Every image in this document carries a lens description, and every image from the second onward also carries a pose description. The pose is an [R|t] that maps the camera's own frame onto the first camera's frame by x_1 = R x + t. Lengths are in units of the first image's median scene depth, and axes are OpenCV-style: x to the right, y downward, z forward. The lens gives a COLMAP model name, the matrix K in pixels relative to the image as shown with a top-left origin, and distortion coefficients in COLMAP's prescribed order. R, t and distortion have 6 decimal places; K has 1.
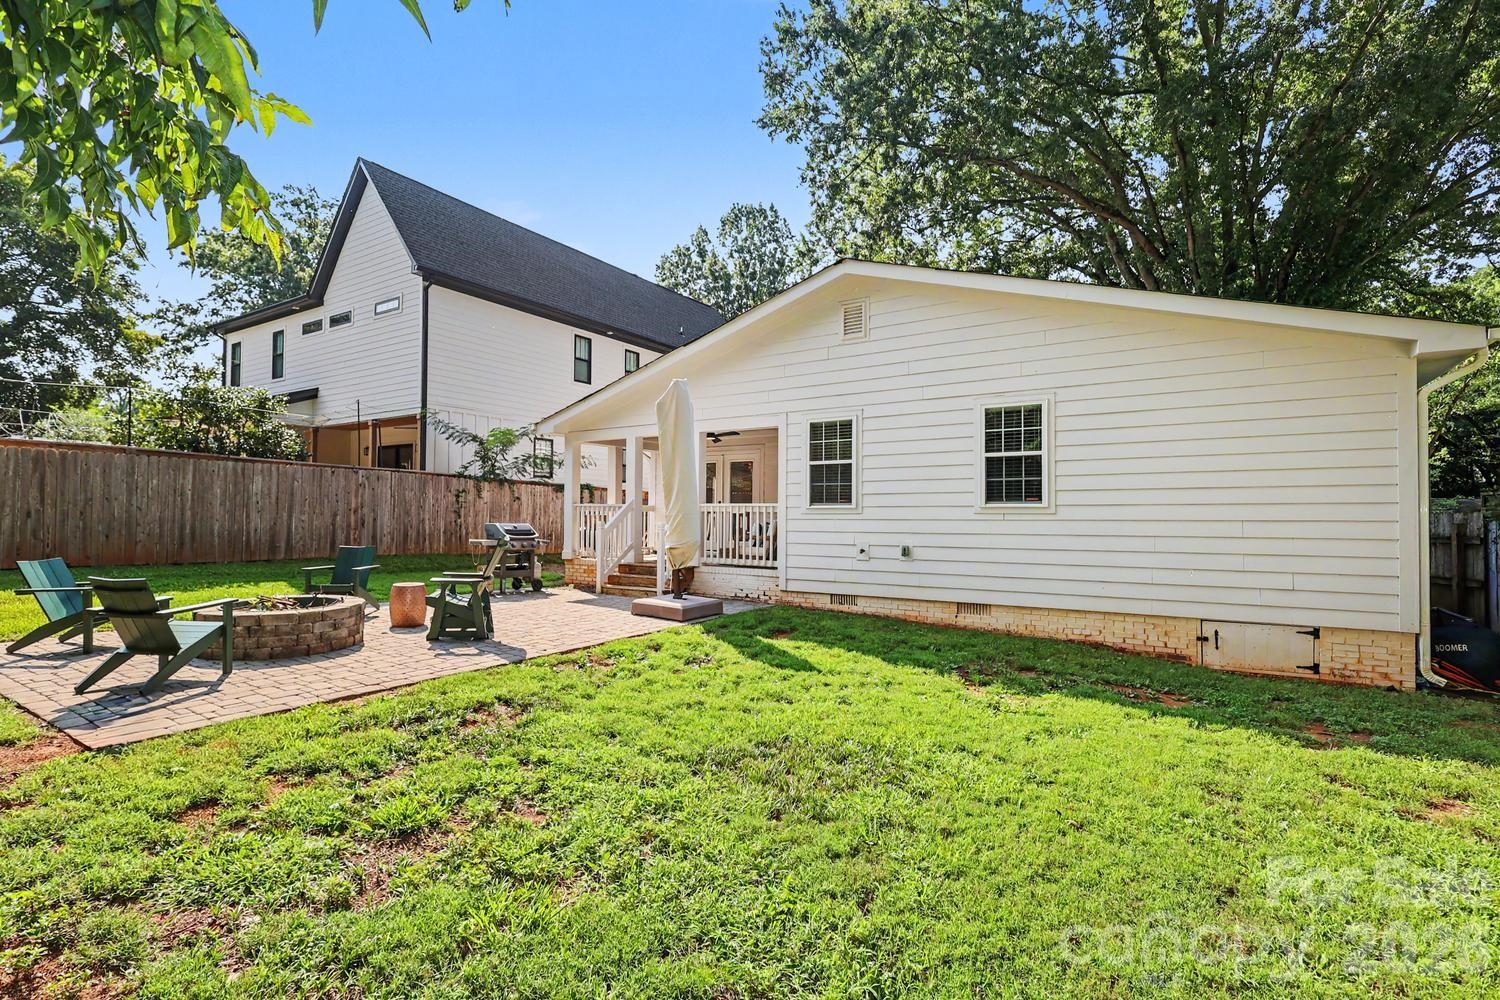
lens RADIAL K [[697.2, 0, 758.1], [0, 697.2, 500.1], [0, 0, 1]] dist [-0.001229, 0.000929]
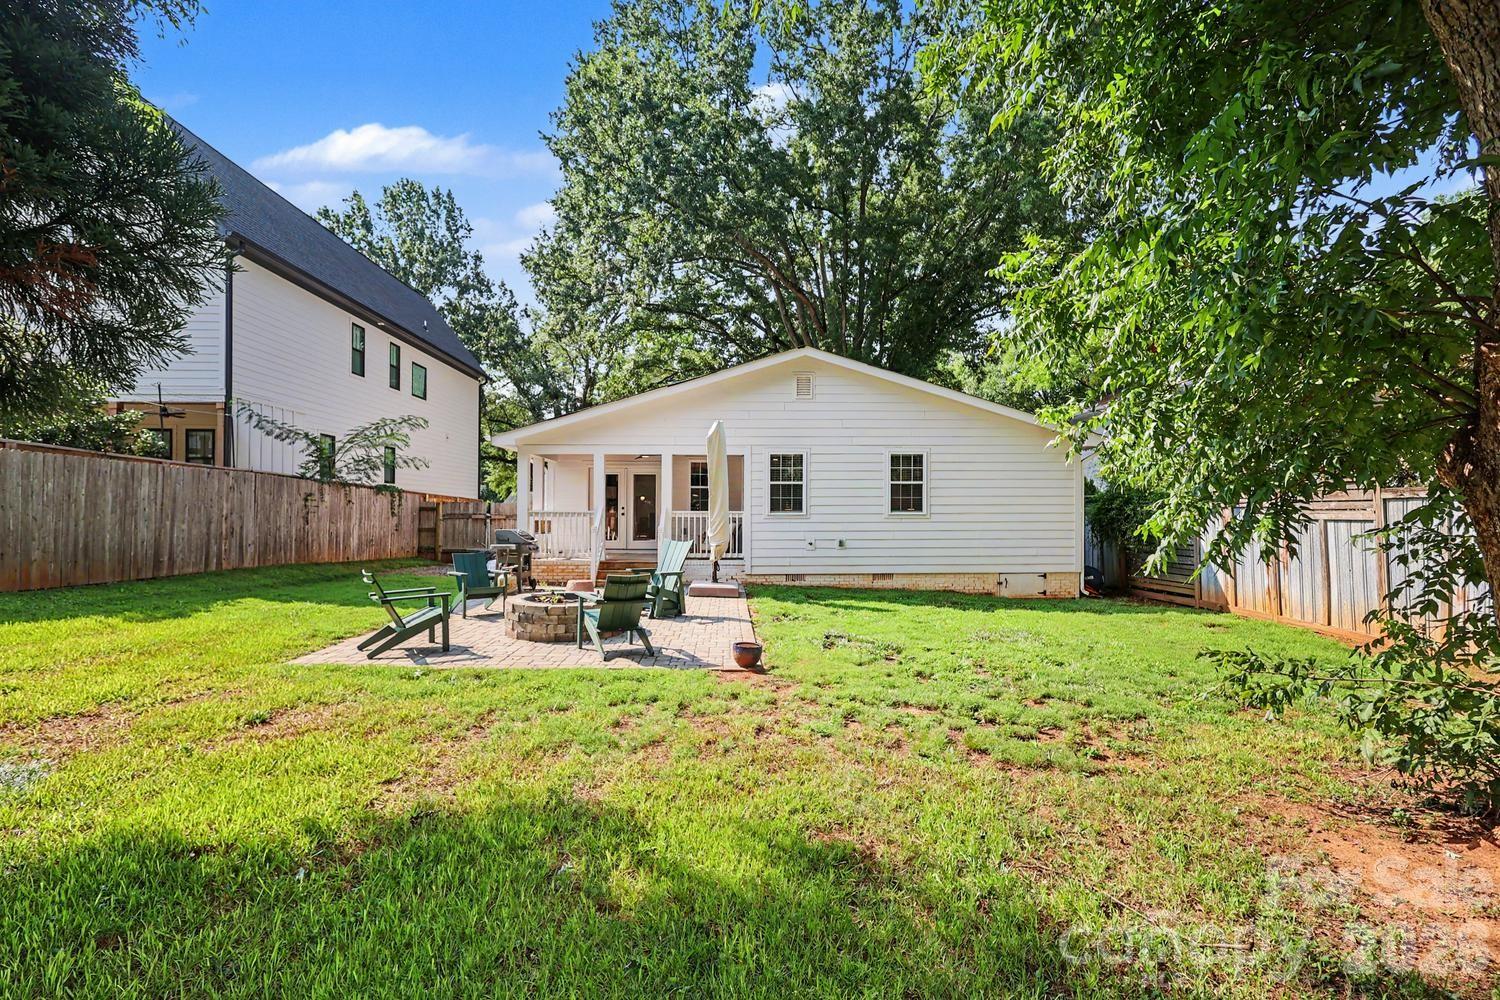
lens RADIAL K [[697.2, 0, 758.1], [0, 697.2, 500.1], [0, 0, 1]] dist [-0.001229, 0.000929]
pose [[0.817852, 0.005902, 0.575399, -0.770375], [-0.009277, 0.999953, 0.002930, -0.022334], [-0.575354, -0.007734, 0.817868, -0.141828]]
